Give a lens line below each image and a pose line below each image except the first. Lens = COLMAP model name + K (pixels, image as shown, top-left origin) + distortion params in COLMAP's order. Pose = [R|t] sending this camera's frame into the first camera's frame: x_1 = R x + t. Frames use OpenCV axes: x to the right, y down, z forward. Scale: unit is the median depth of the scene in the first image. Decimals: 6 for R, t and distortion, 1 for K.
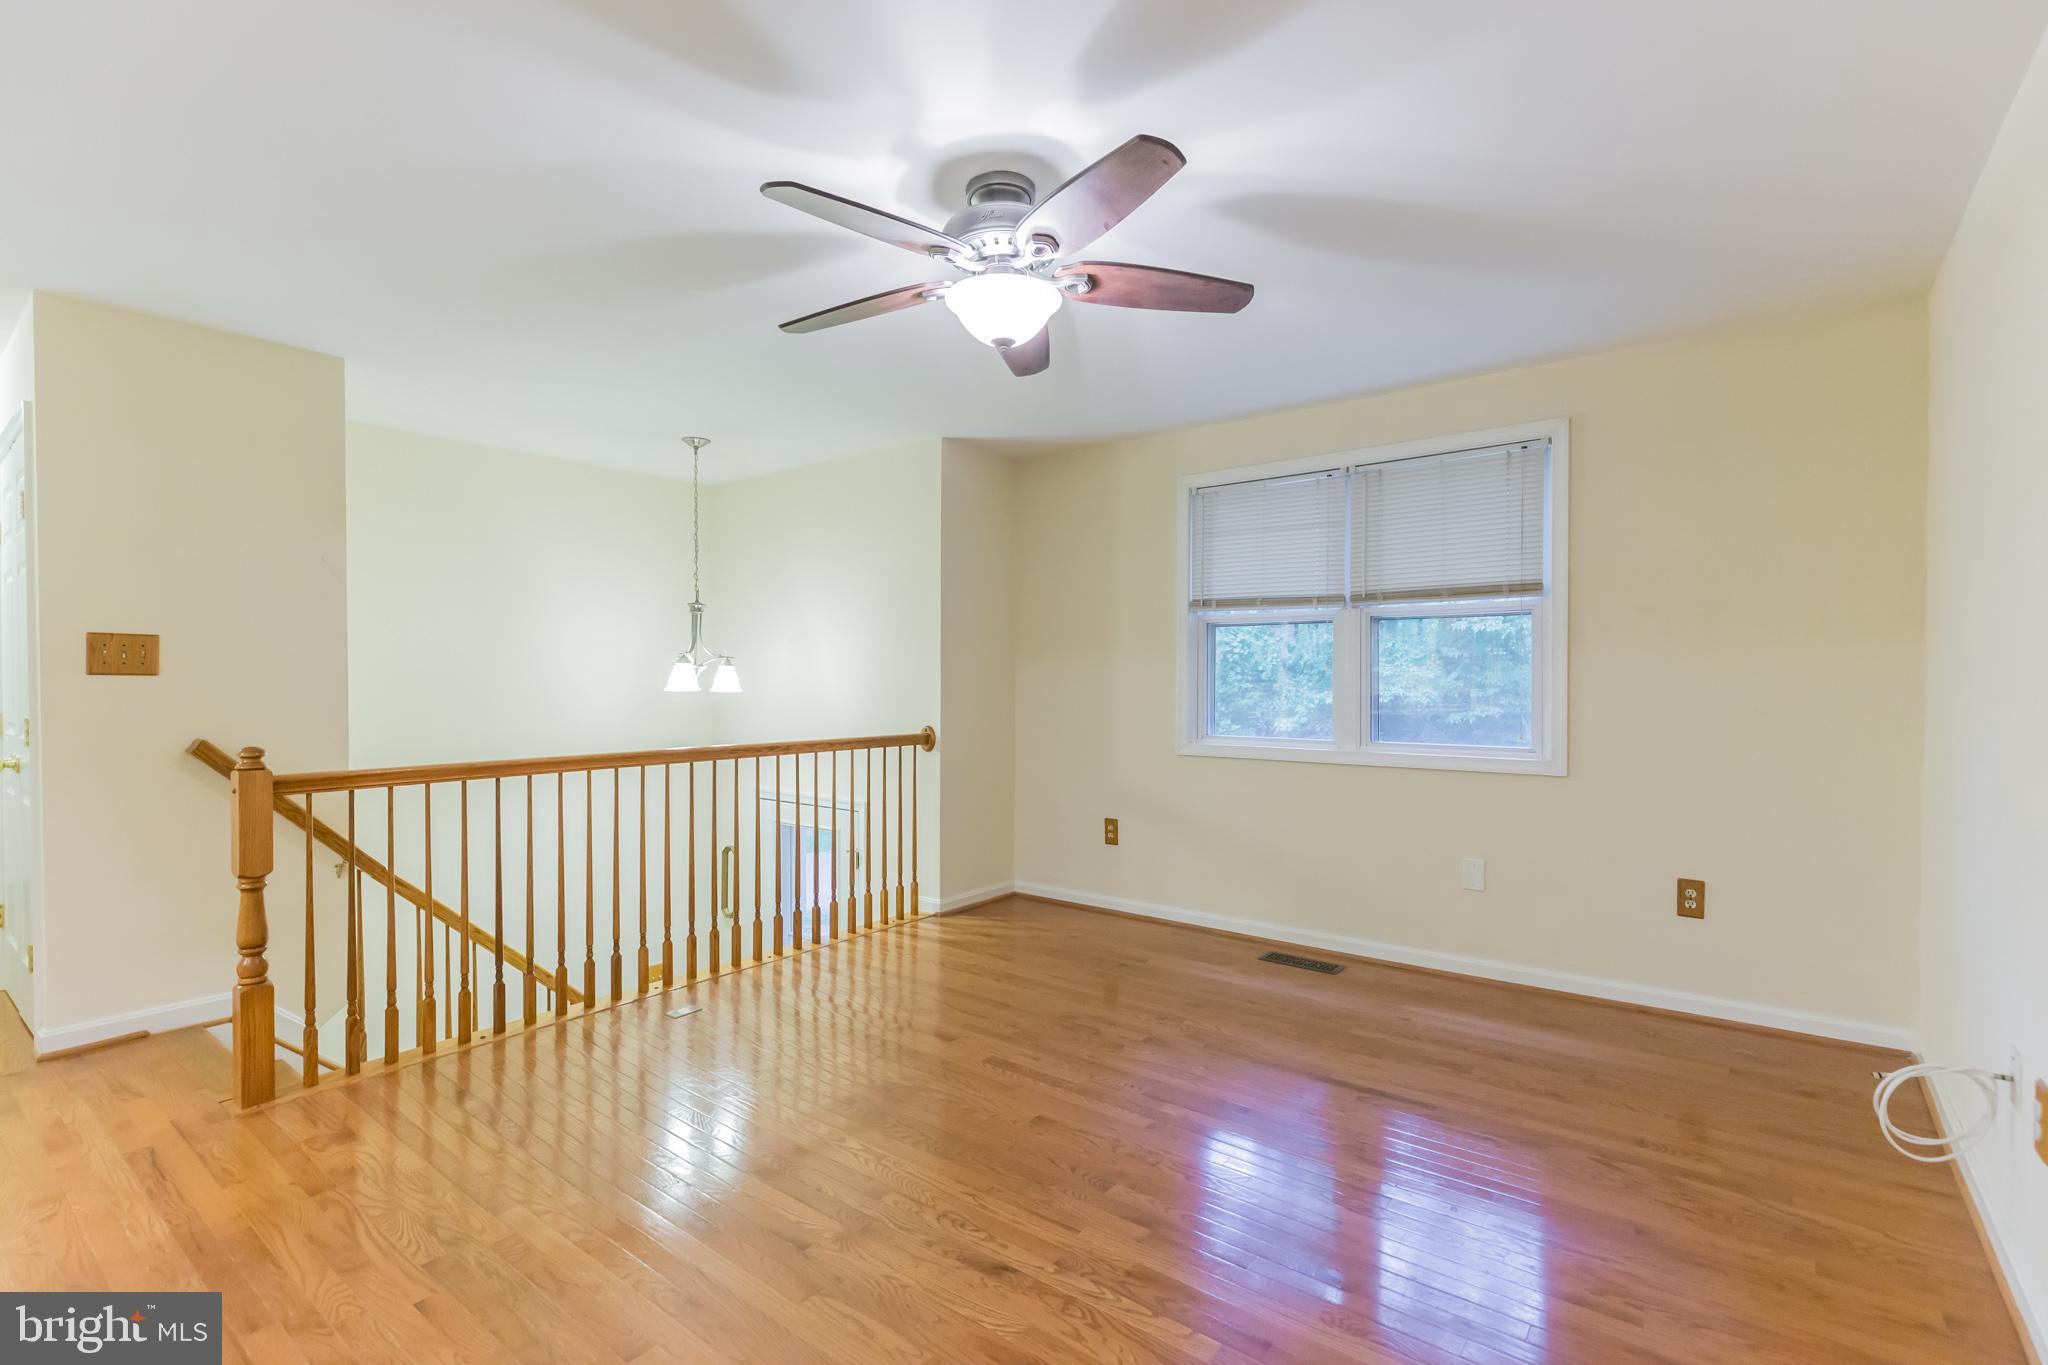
lens RADIAL K [[910.4, 0, 1053.0], [0, 910.4, 687.6], [0, 0, 1]] dist [0.016830, 0.000117]
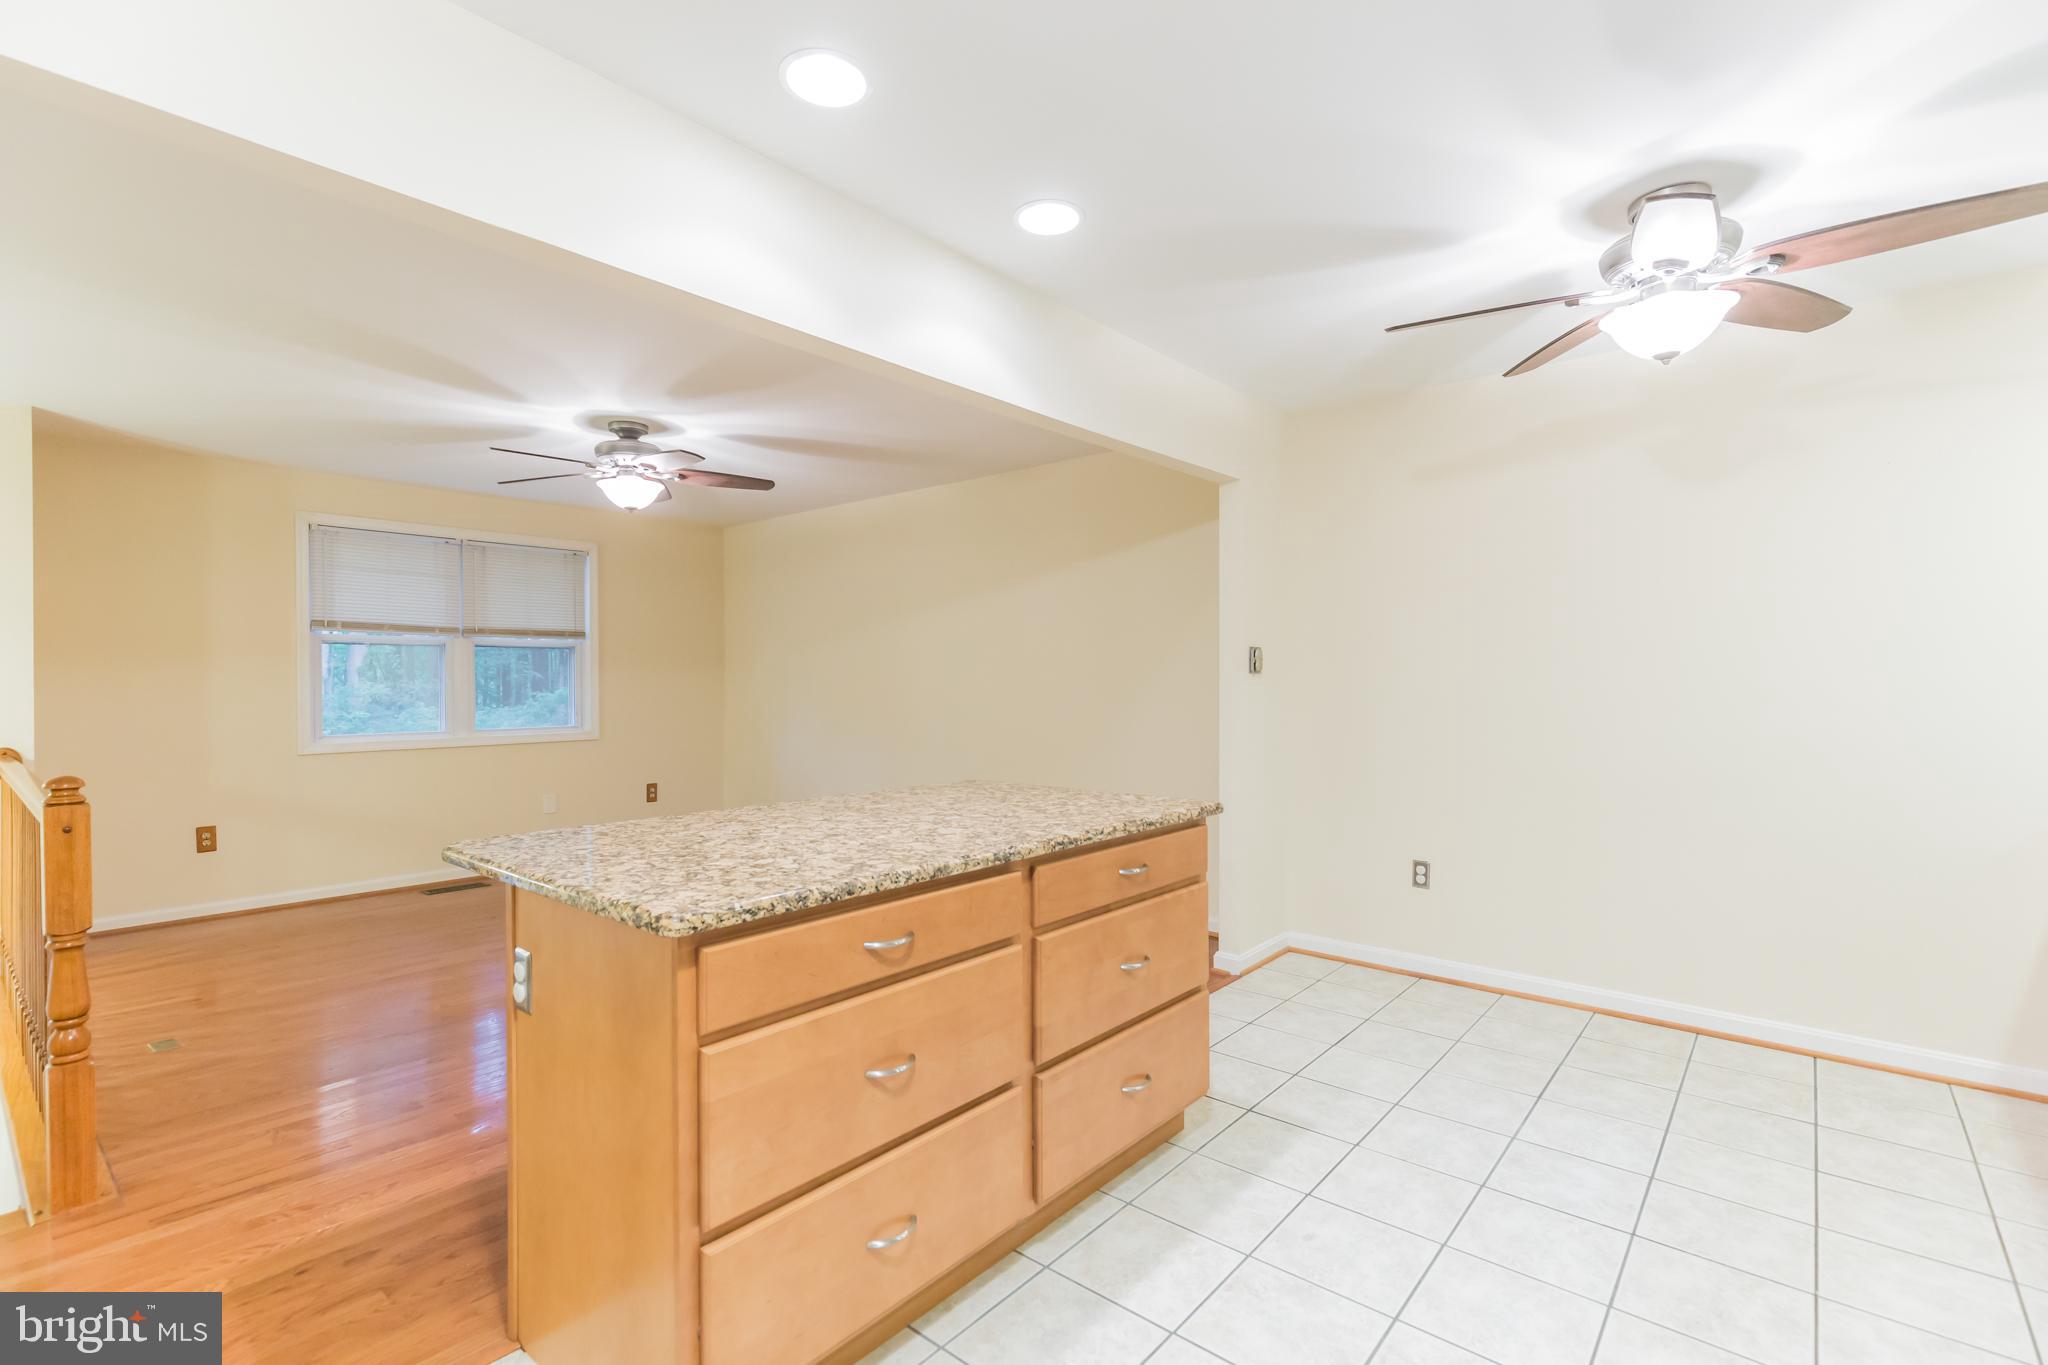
lens RADIAL K [[910.4, 0, 1053.0], [0, 910.4, 687.6], [0, 0, 1]] dist [0.016830, 0.000117]
pose [[0.042695, -0.008212, 0.999054, -1.078108], [0.013689, 0.999877, 0.007634, -0.006780], [-0.998994, 0.013350, 0.042802, 0.012438]]
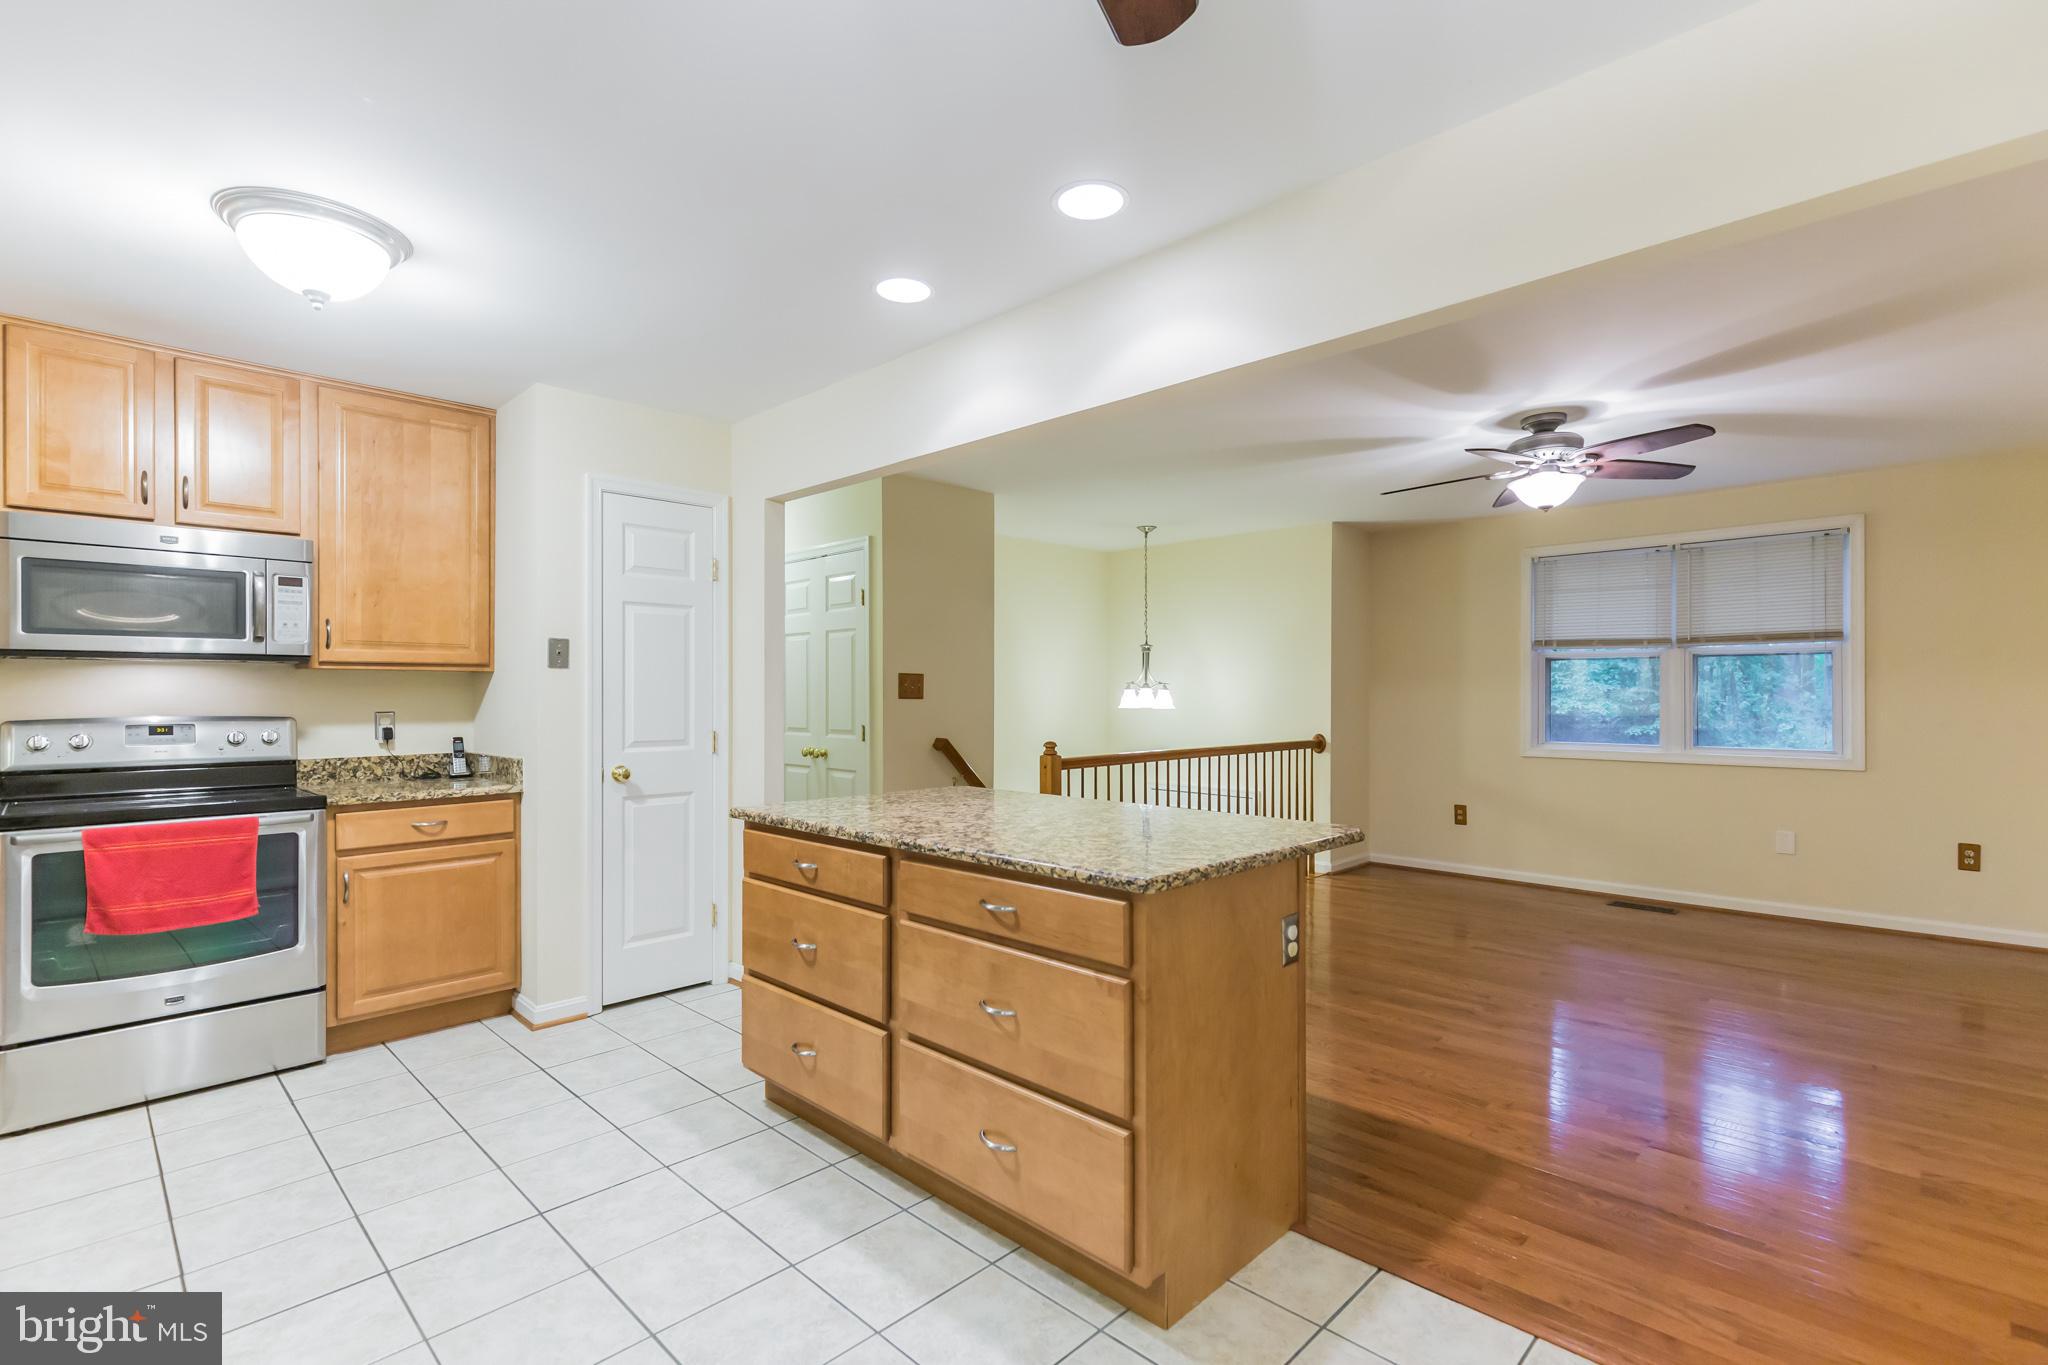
lens RADIAL K [[934.8, 0, 1022.7], [0, 934.8, 693.2], [0, 0, 1]] dist [0.008368, -0.000272]
pose [[0.993517, -0.000620, -0.113685, -0.483132], [-0.000592, 0.999943, -0.010621, -0.004500], [0.113685, 0.010620, 0.993460, -0.500004]]
